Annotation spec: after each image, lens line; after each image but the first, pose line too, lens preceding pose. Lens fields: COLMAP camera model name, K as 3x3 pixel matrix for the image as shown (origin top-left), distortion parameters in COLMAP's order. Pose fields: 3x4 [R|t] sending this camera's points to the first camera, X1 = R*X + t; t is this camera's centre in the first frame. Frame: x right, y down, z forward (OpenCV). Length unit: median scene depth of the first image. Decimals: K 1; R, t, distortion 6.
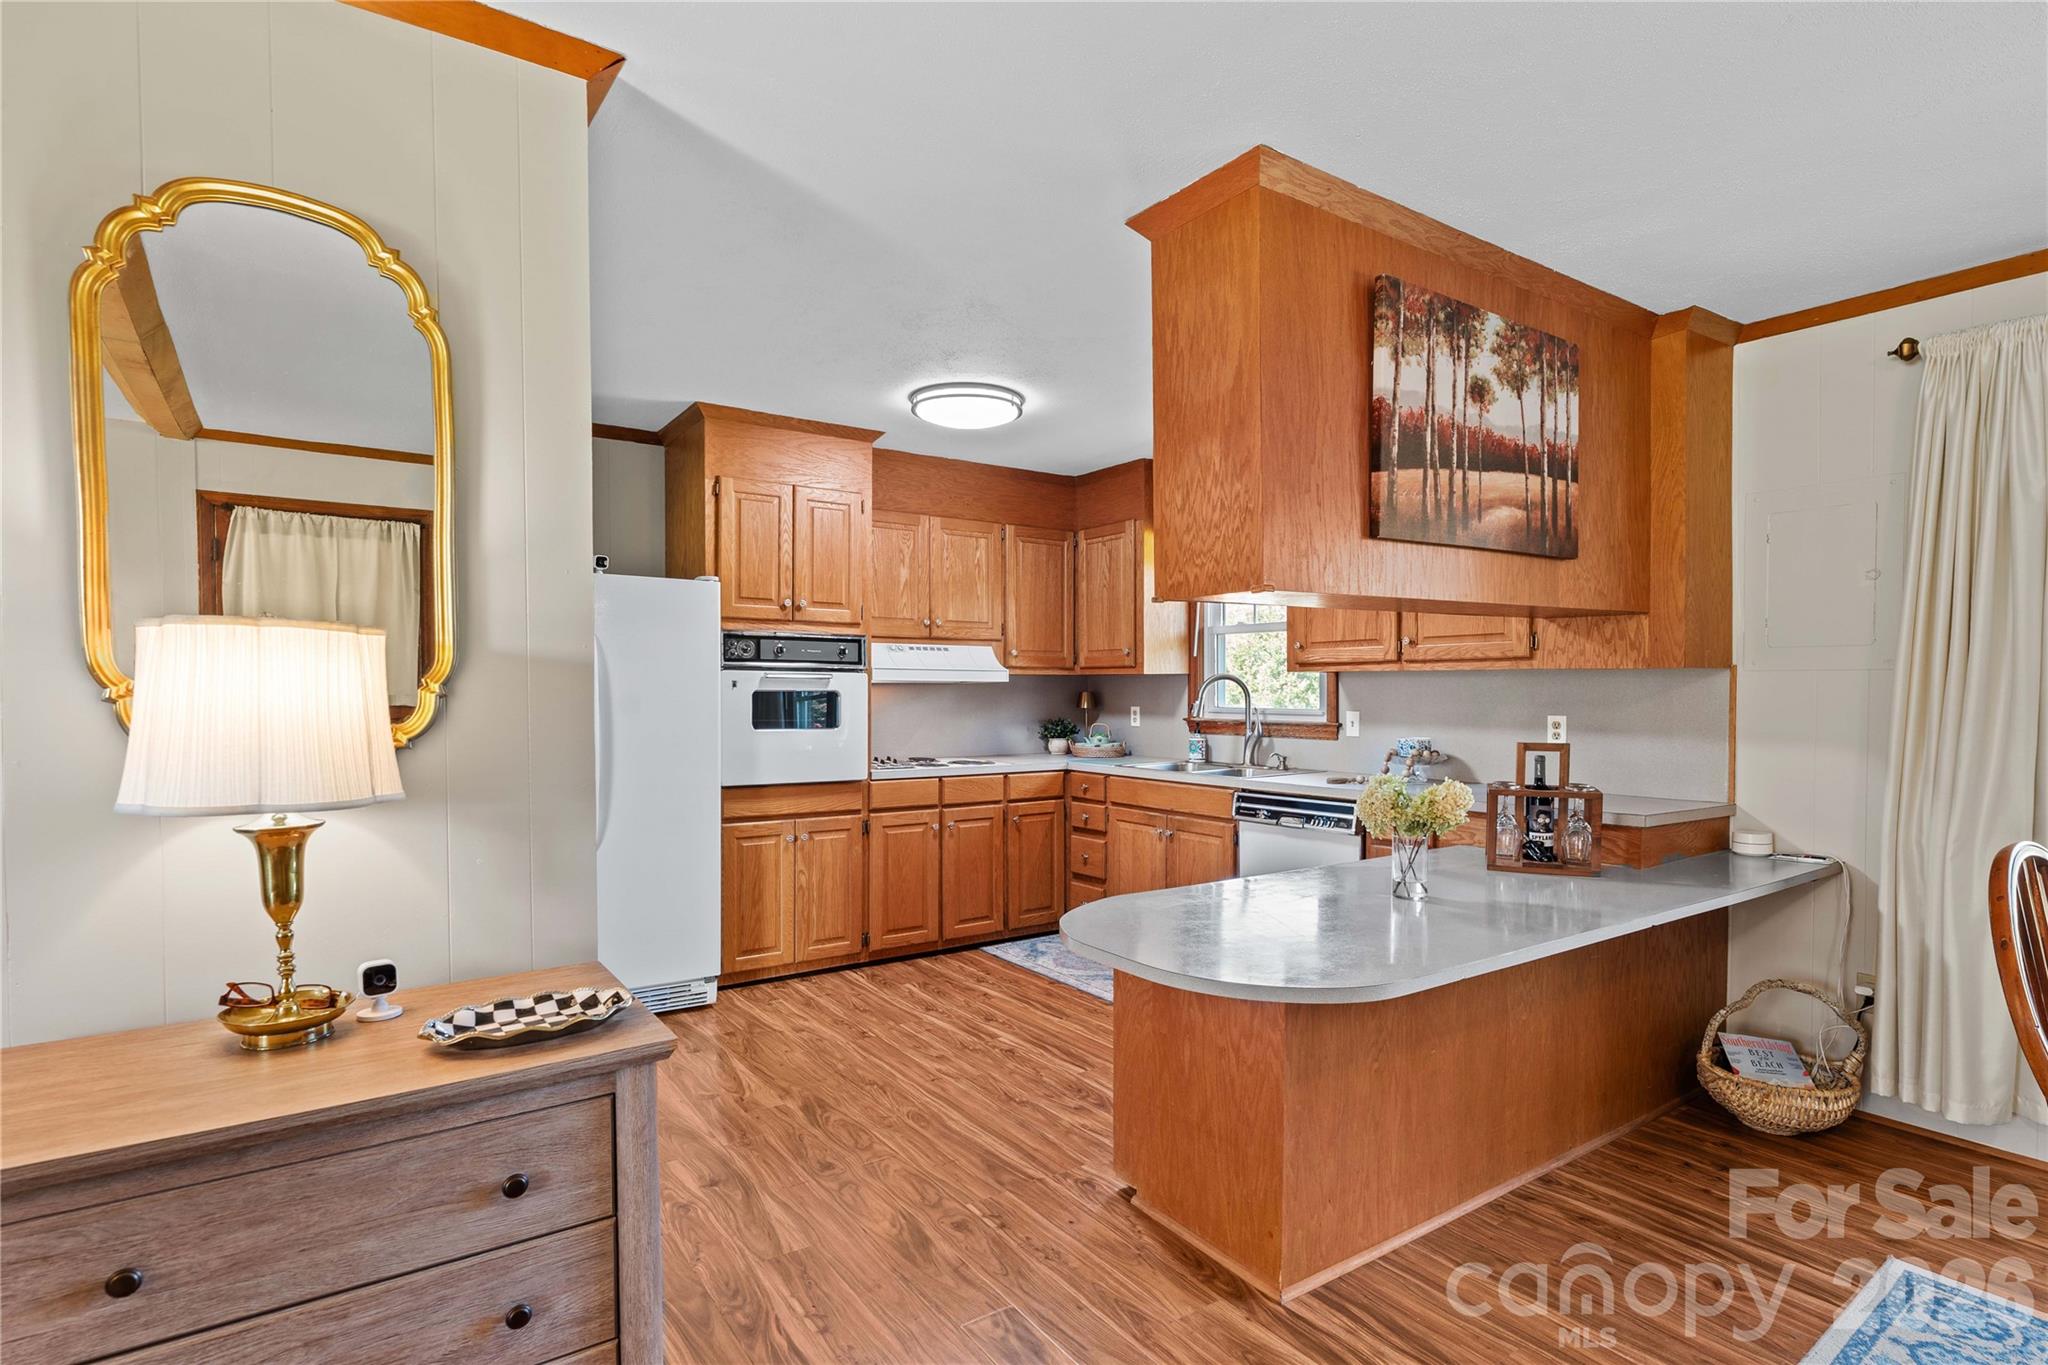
lens RADIAL K [[1016.7, 0, 1008.0], [0, 1016.7, 702.7], [0, 0, 1]] dist [-0.005694, 0.001170]
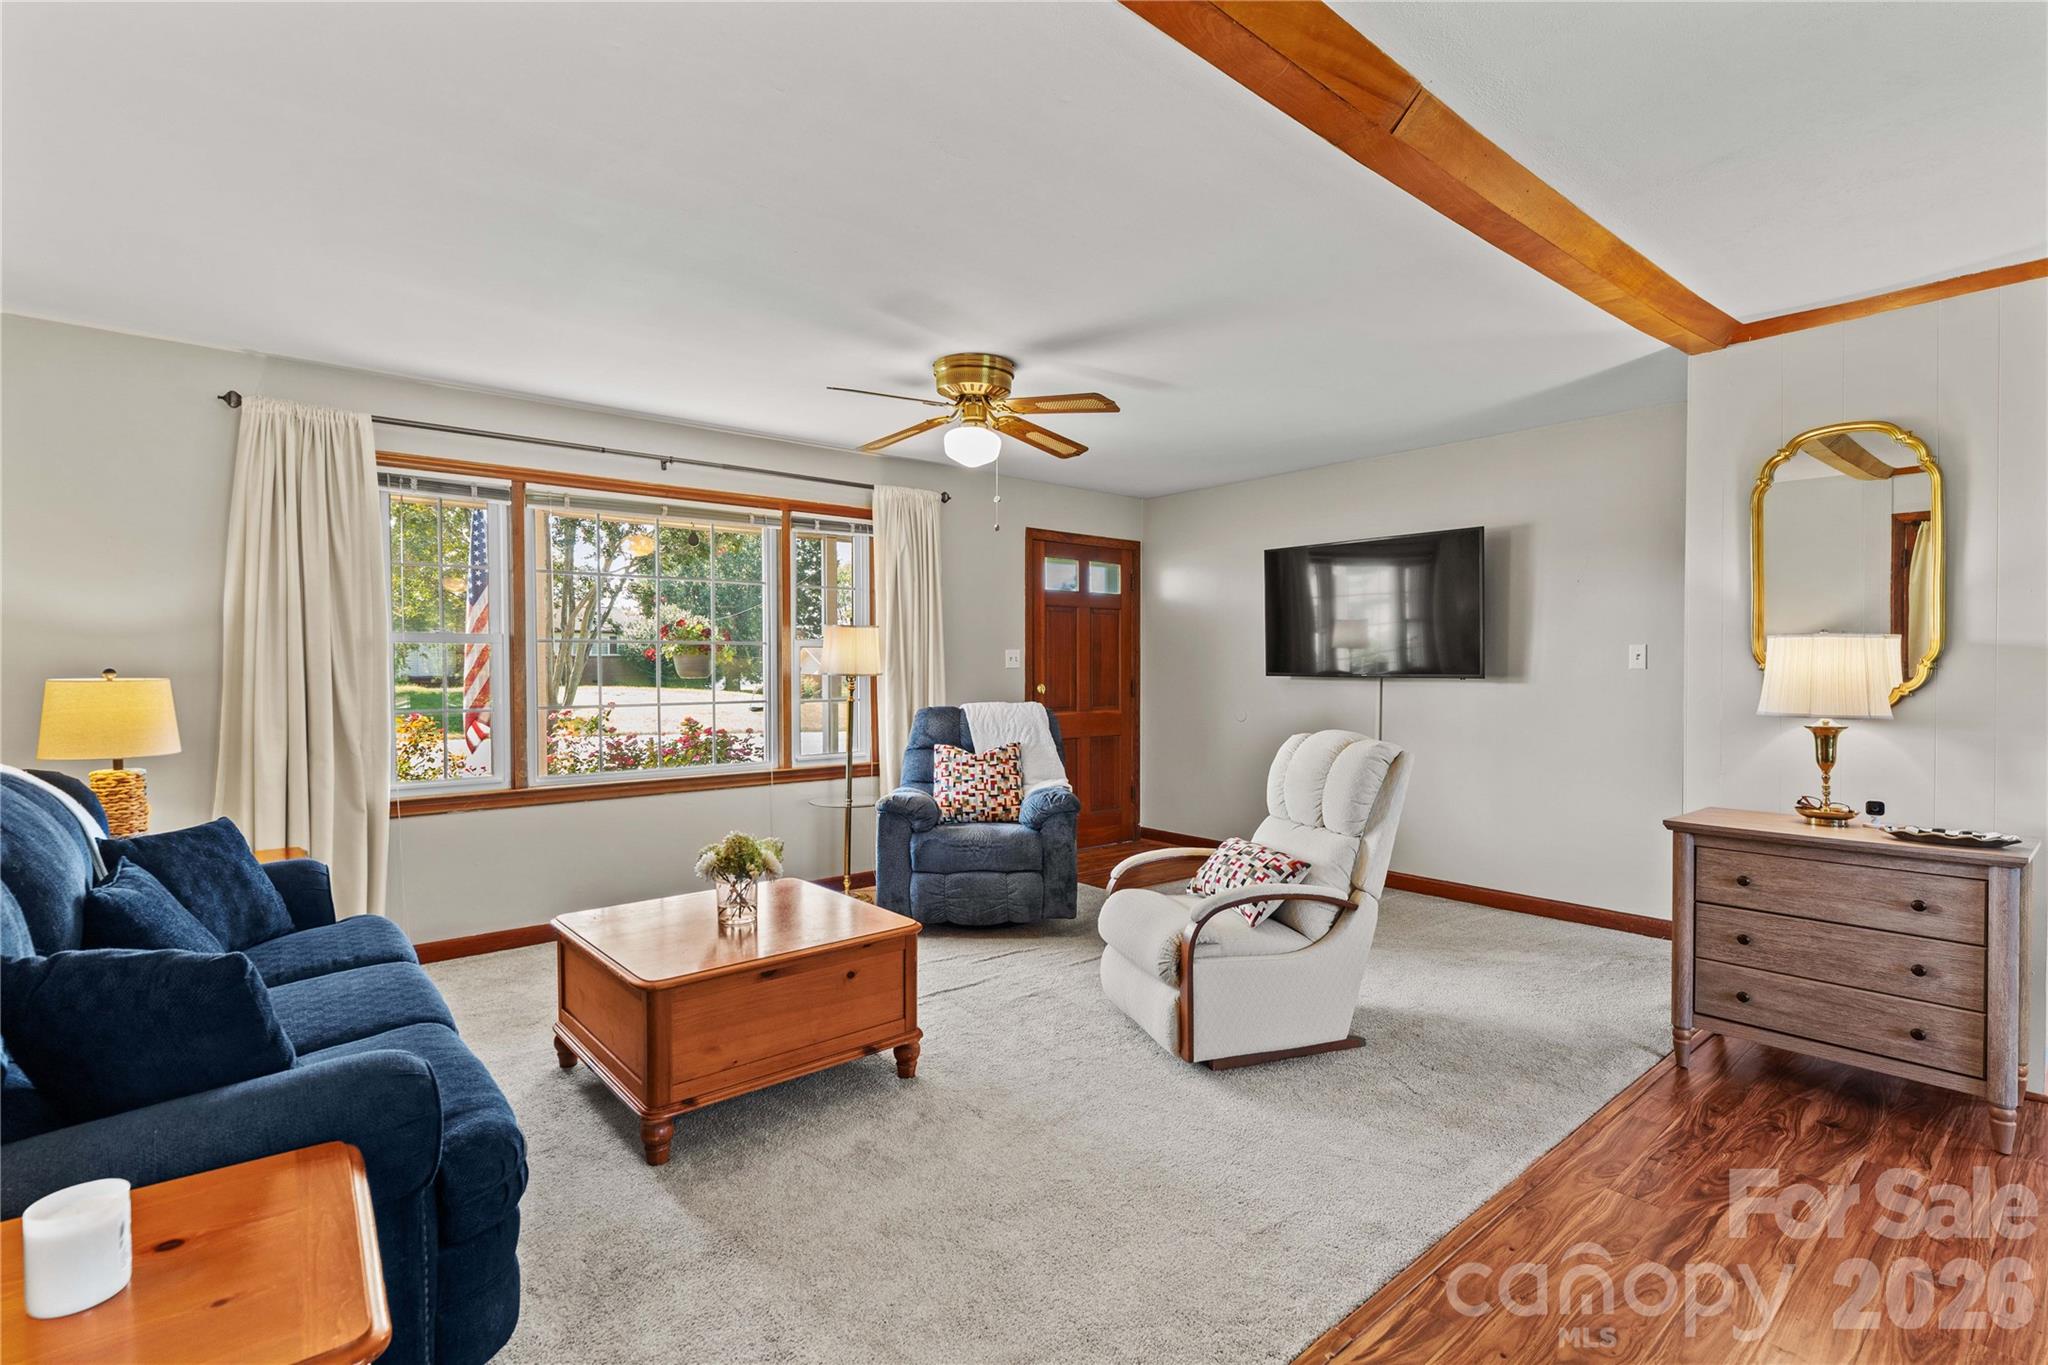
lens RADIAL K [[948.6, 0, 1044.6], [0, 948.6, 677.9], [0, 0, 1]] dist [-0.004926, 0.001969]
pose [[0.104939, 0.009143, -0.994437, 0.381320], [-0.011335, 0.999904, 0.007997, 0.006344], [0.994414, 0.010433, 0.105032, -0.299422]]
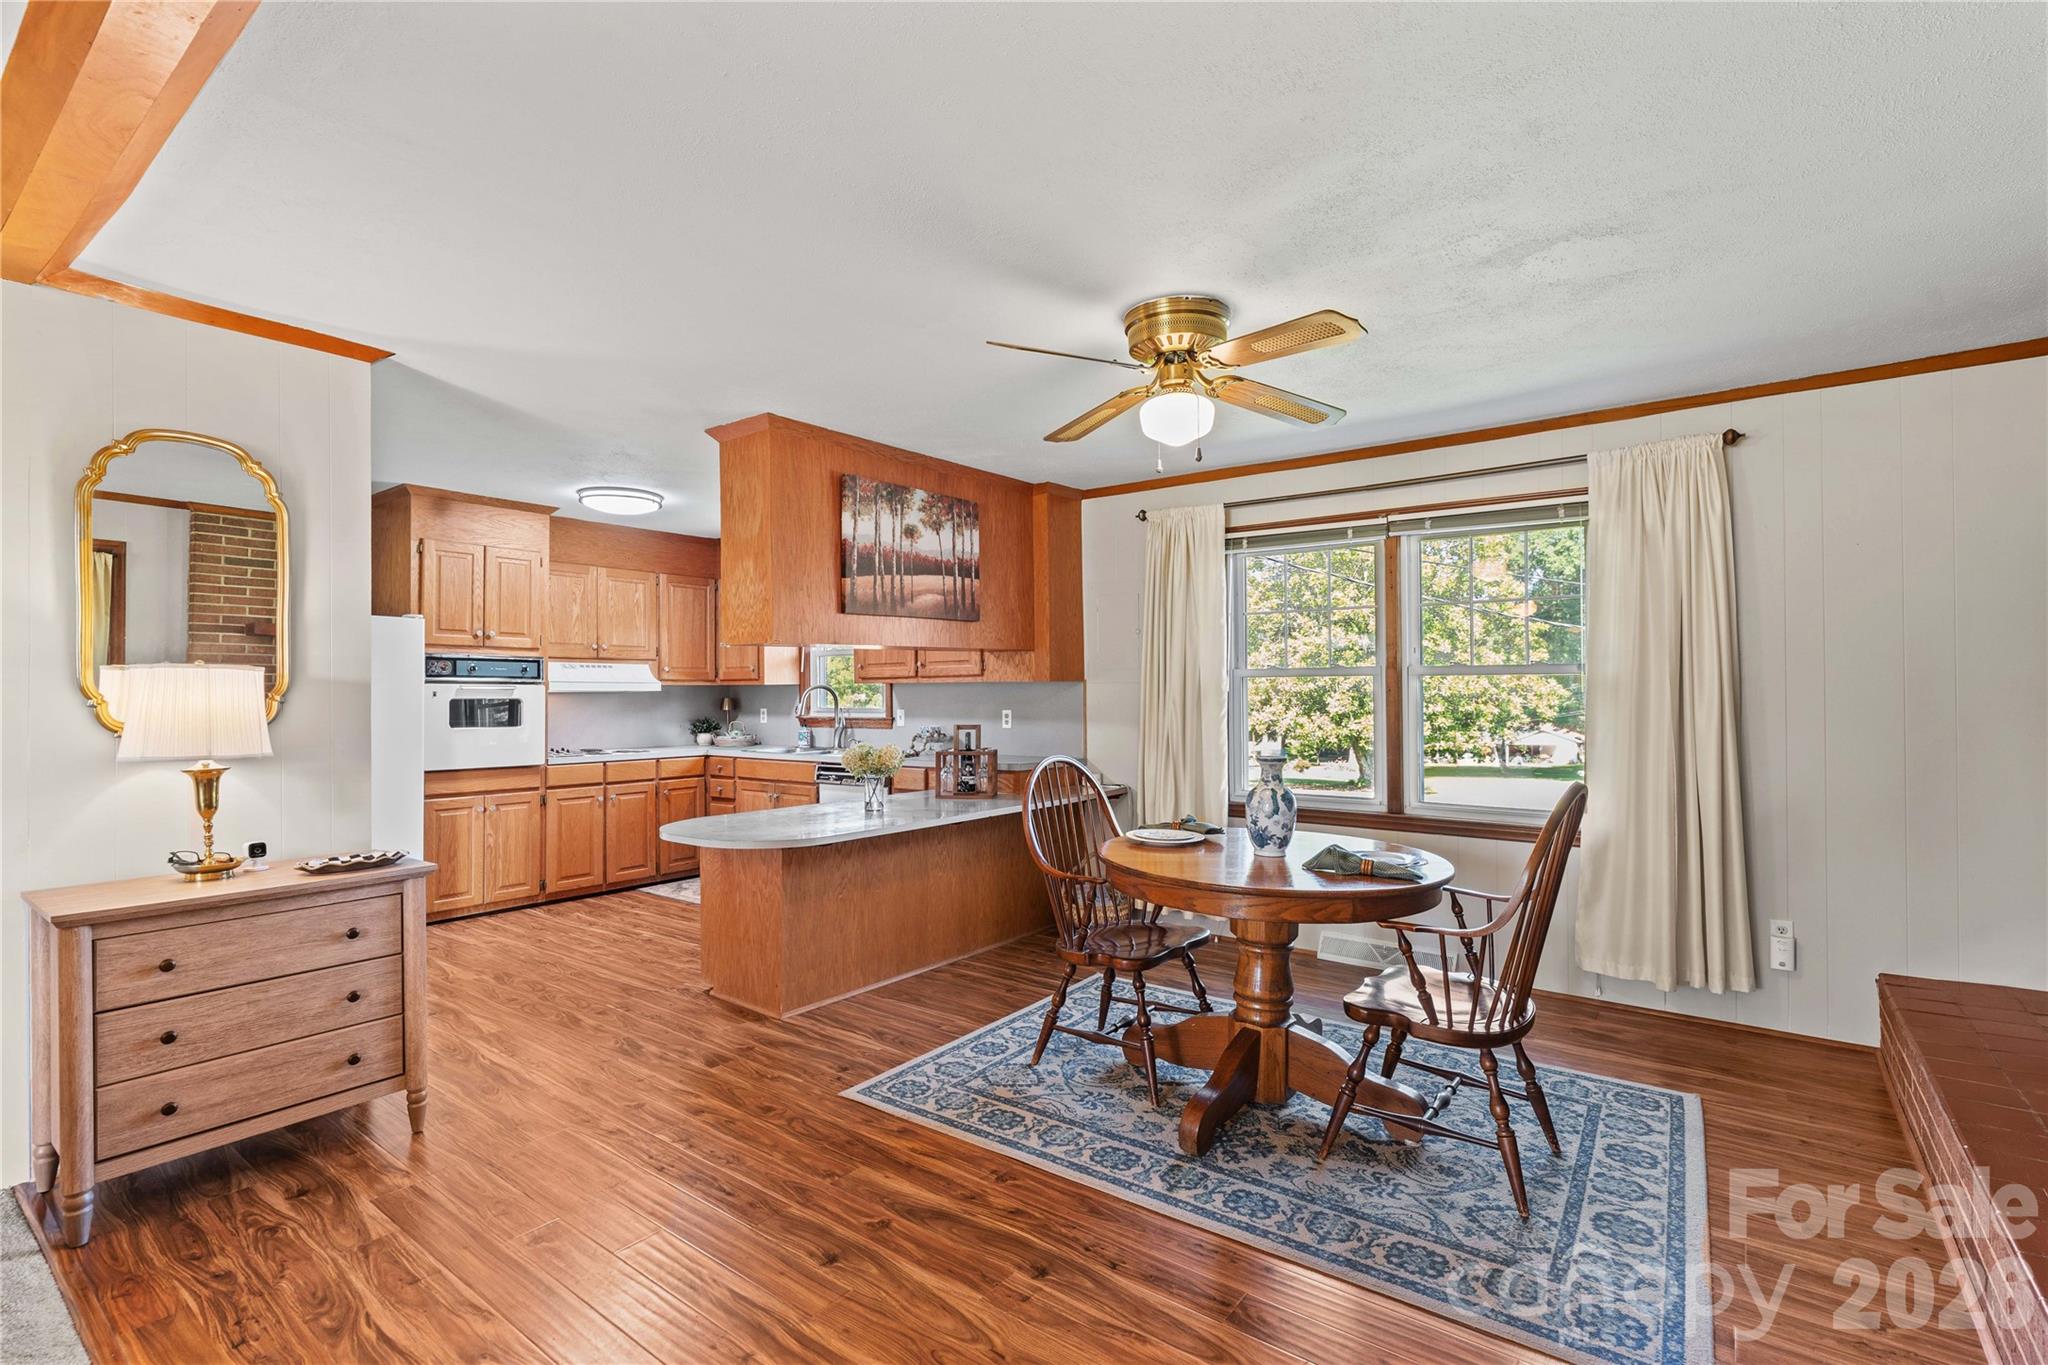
lens RADIAL K [[948.6, 0, 1009.2], [0, 948.6, 679.2], [0, 0, 1]] dist [-0.004926, 0.001969]
pose [[0.951448, -0.001413, 0.307808, 0.064176], [0.010842, 0.999523, -0.028927, 0.006298], [-0.307620, 0.030860, 0.951009, -0.405846]]
